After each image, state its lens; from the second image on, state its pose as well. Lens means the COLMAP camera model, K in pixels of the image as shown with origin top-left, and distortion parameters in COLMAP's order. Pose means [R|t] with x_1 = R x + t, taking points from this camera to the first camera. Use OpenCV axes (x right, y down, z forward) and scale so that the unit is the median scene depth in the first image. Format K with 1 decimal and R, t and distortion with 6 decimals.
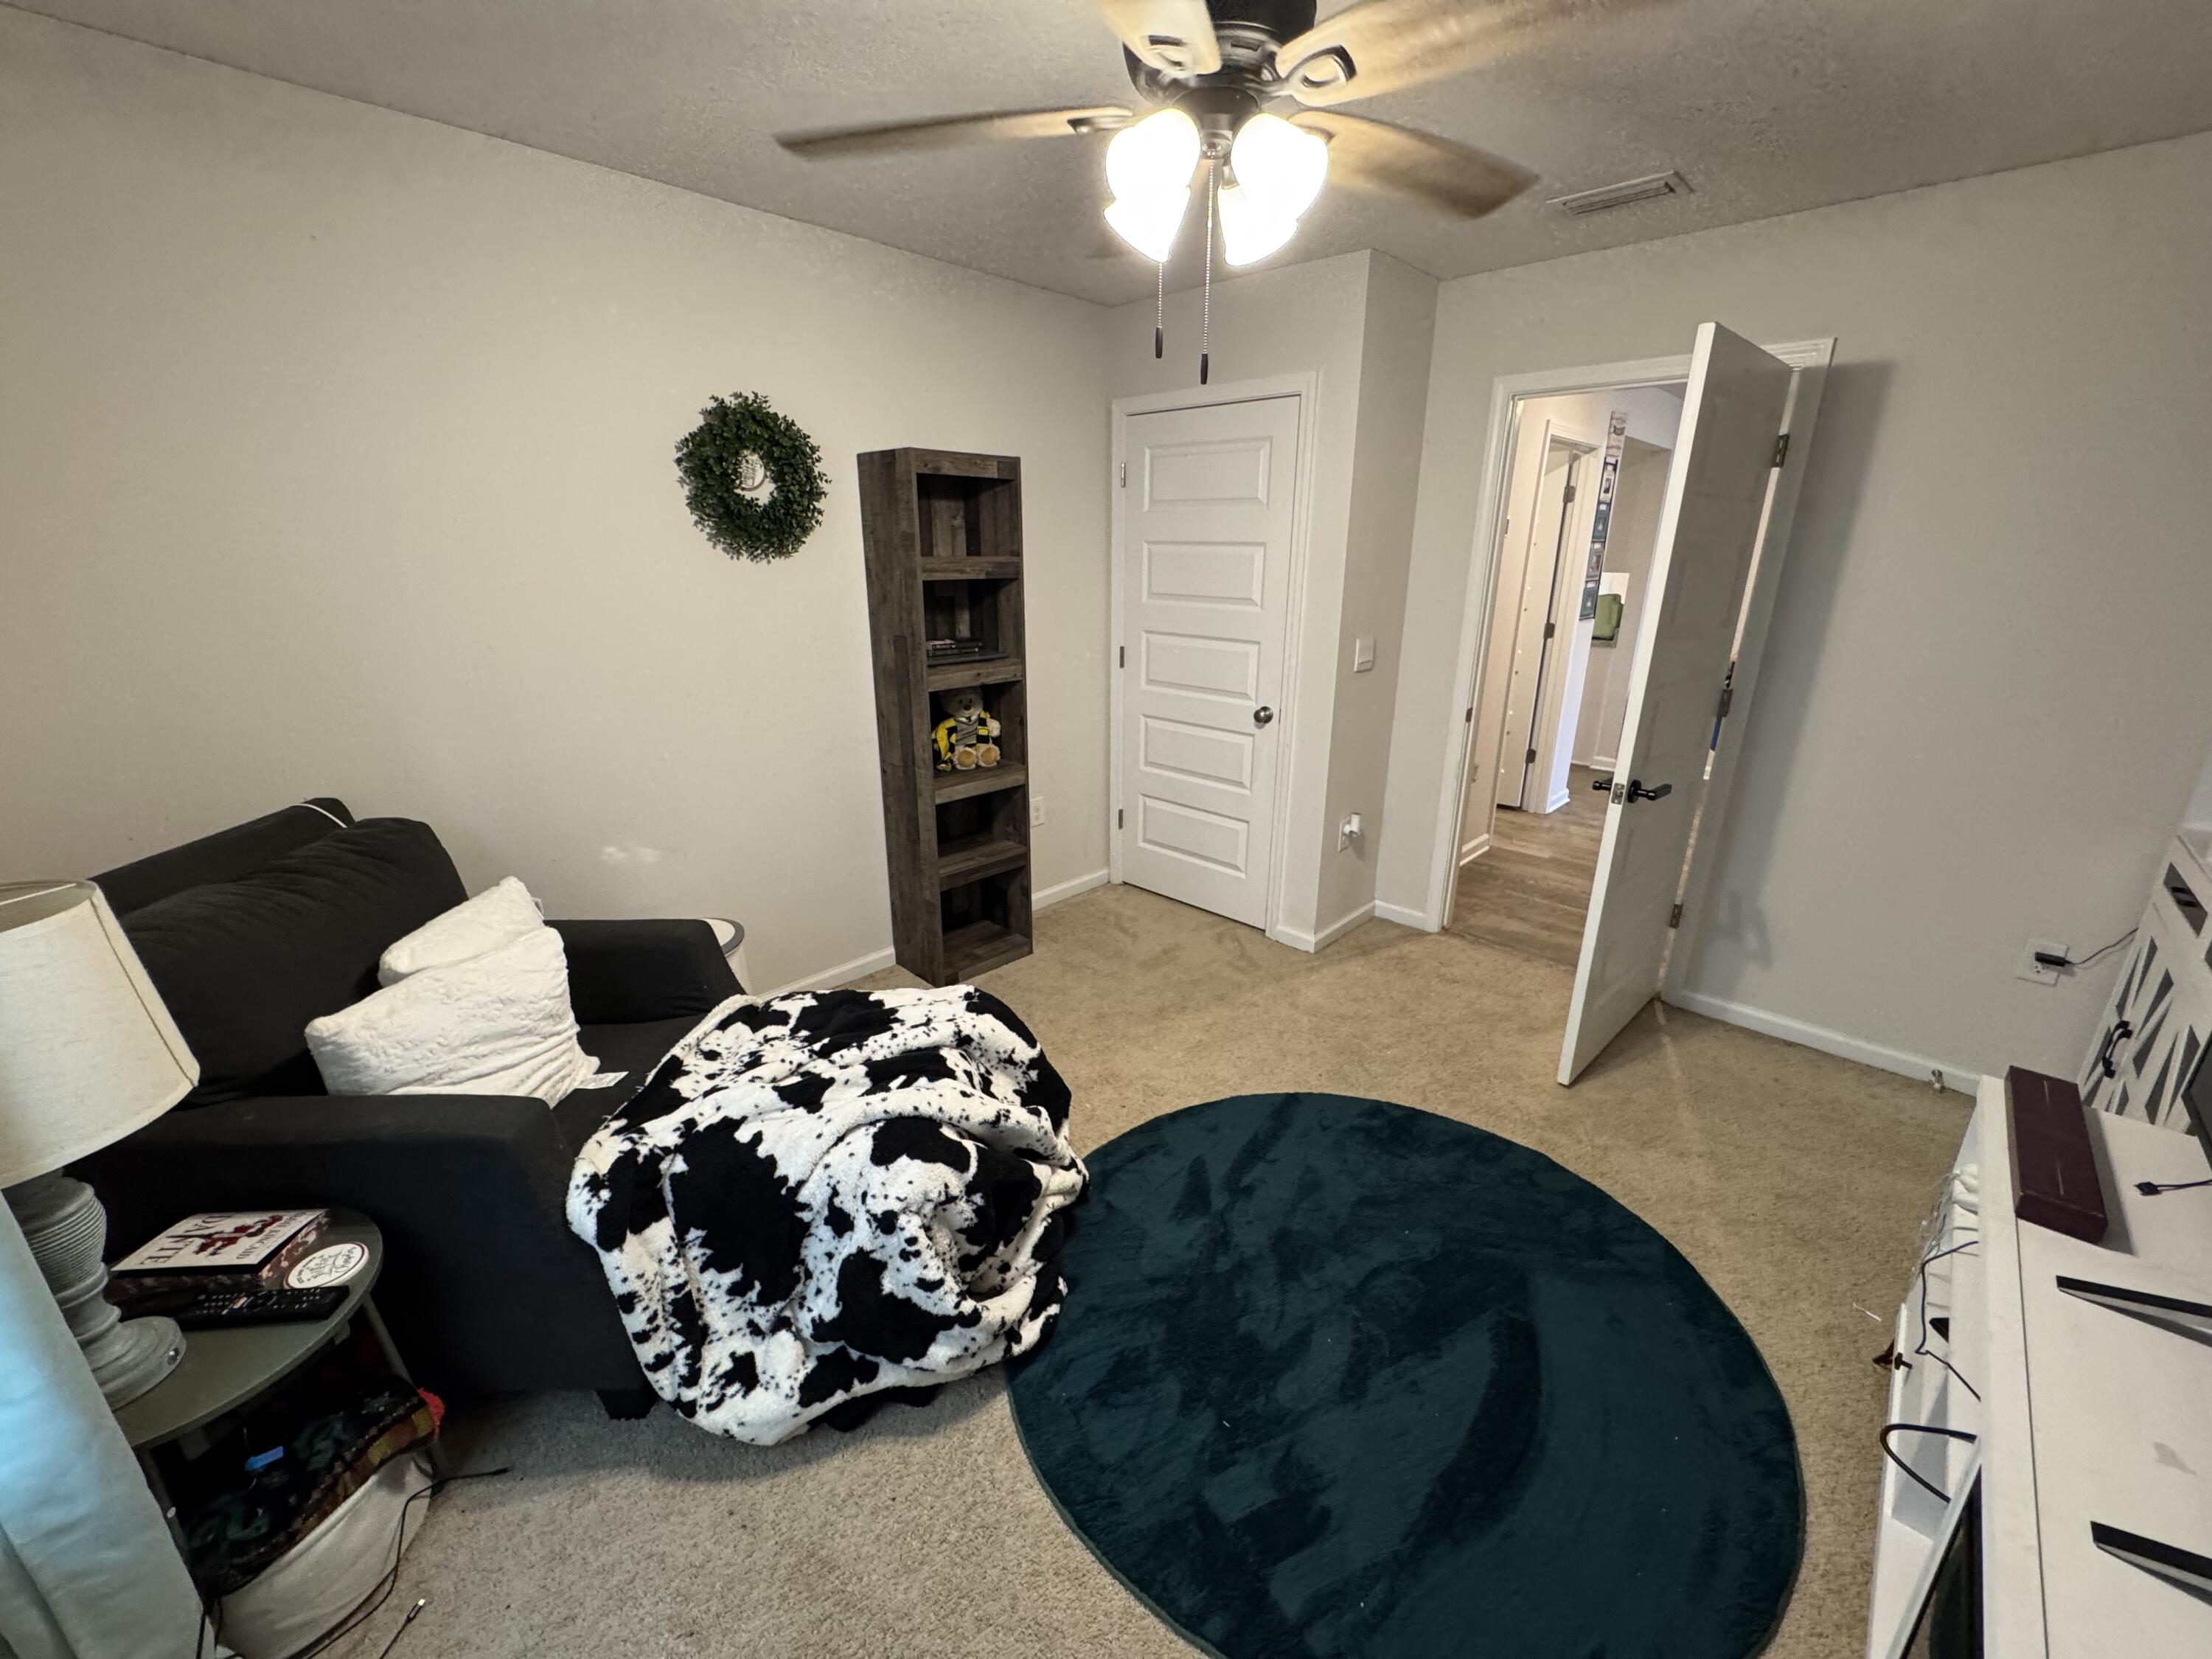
lens RADIAL K [[884.4, 0, 1106.0], [0, 884.4, 829.5], [0, 0, 1]] dist [0.000980, 0.000145]
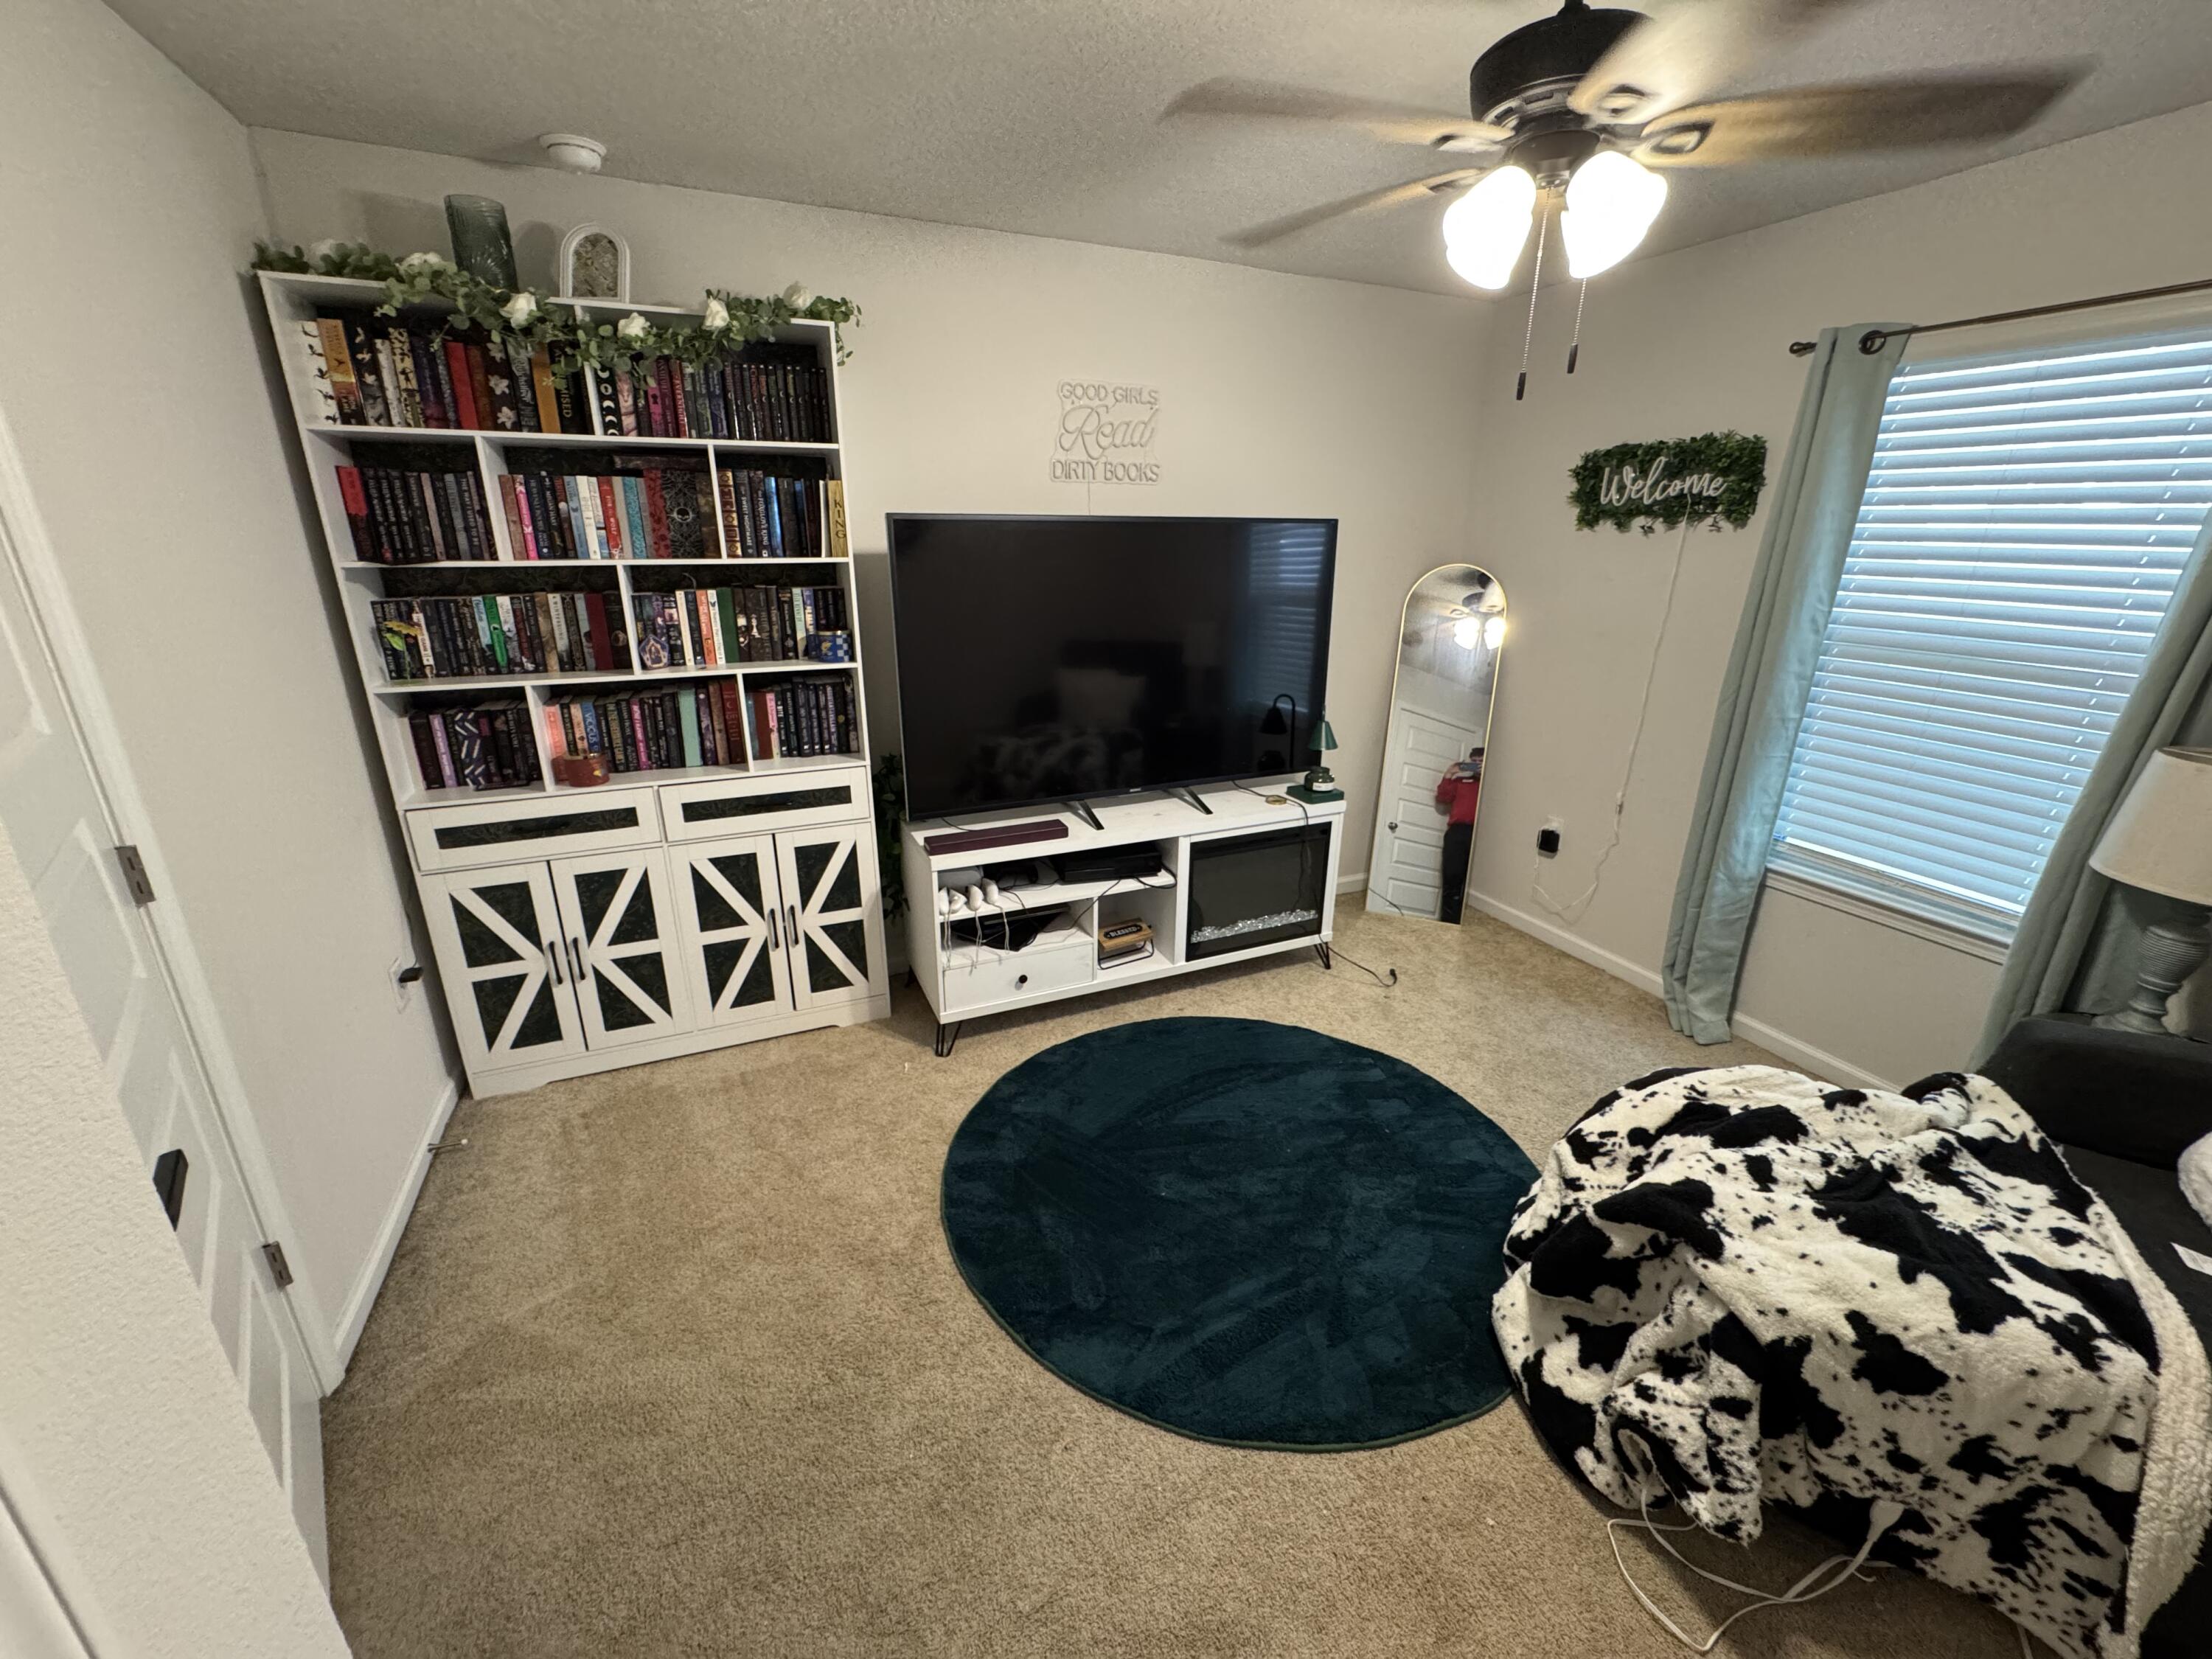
lens RADIAL K [[884.4, 0, 1106.0], [0, 884.4, 829.5], [0, 0, 1]] dist [0.000980, 0.000145]
pose [[-0.922056, -0.131363, 0.364082, 0.081898], [0.111642, 0.810402, 0.575138, -0.579934], [-0.370605, 0.570957, -0.732571, 1.748085]]
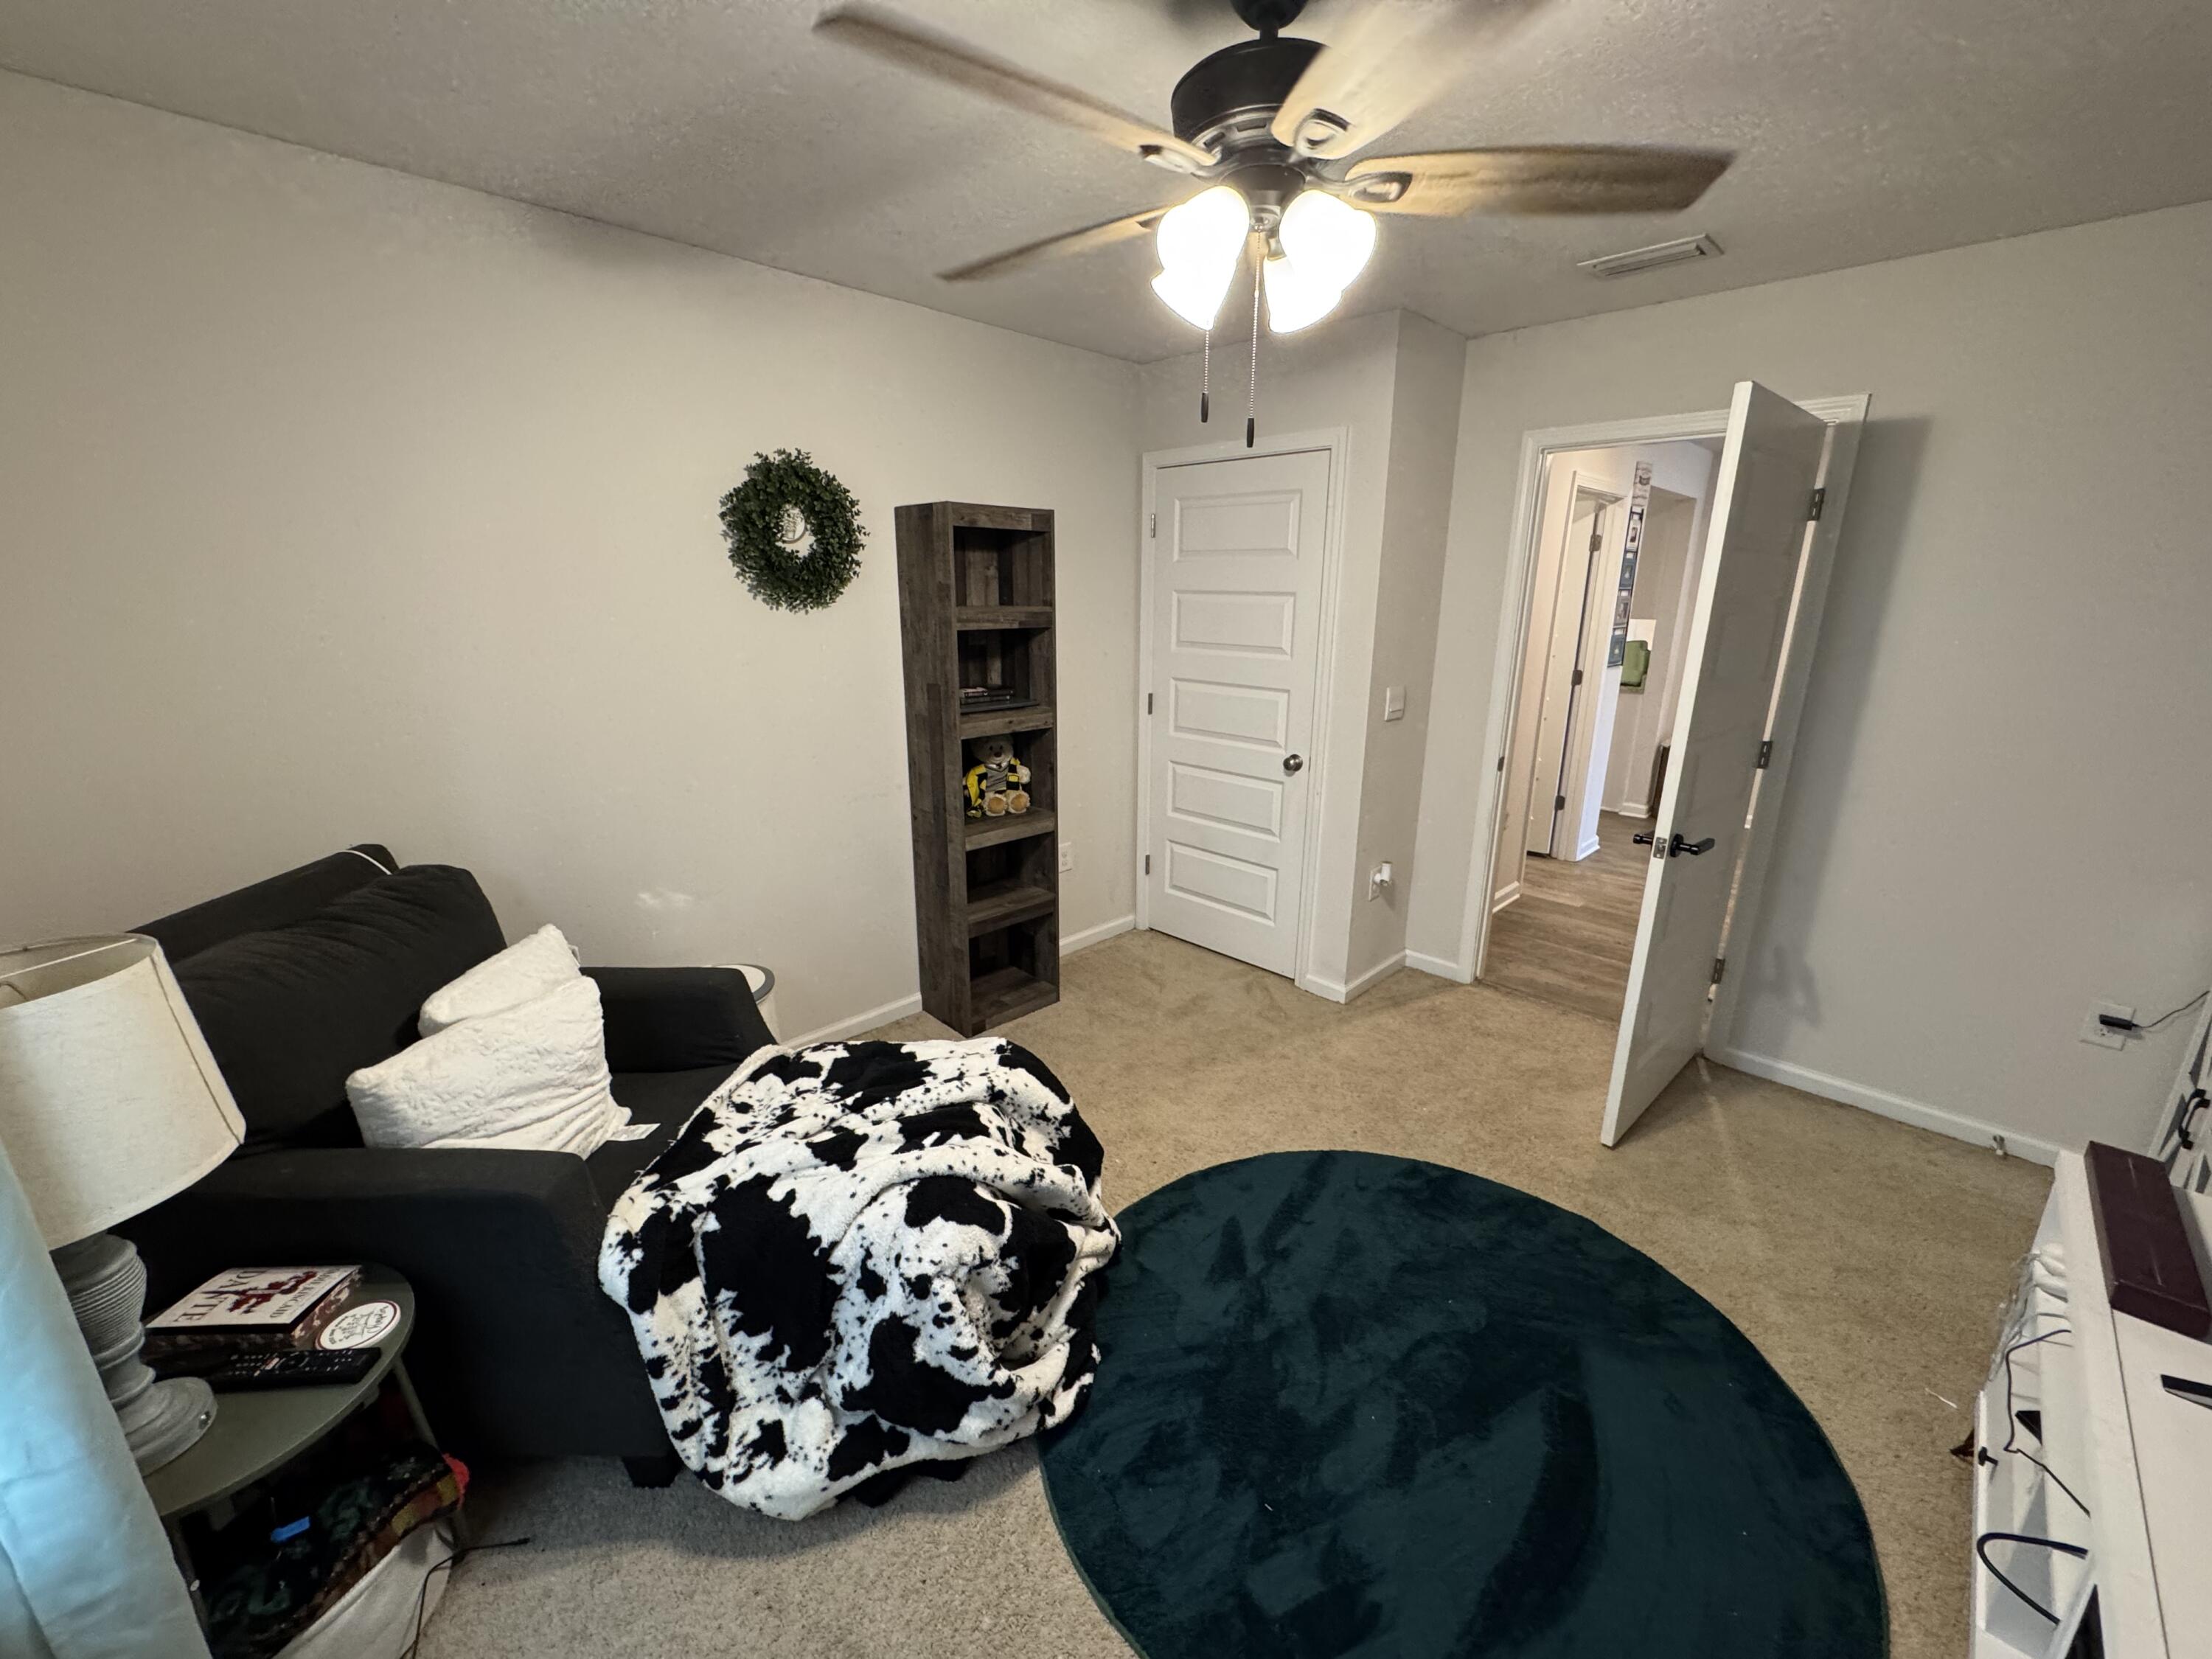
lens RADIAL K [[884.4, 0, 1106.0], [0, 884.4, 829.5], [0, 0, 1]] dist [0.000980, 0.000145]
pose [[0.999772, 0.006968, -0.020185, -0.023091], [-0.007847, 0.999010, -0.043780, -0.016852], [0.019860, 0.043929, 0.998837, 0.004781]]
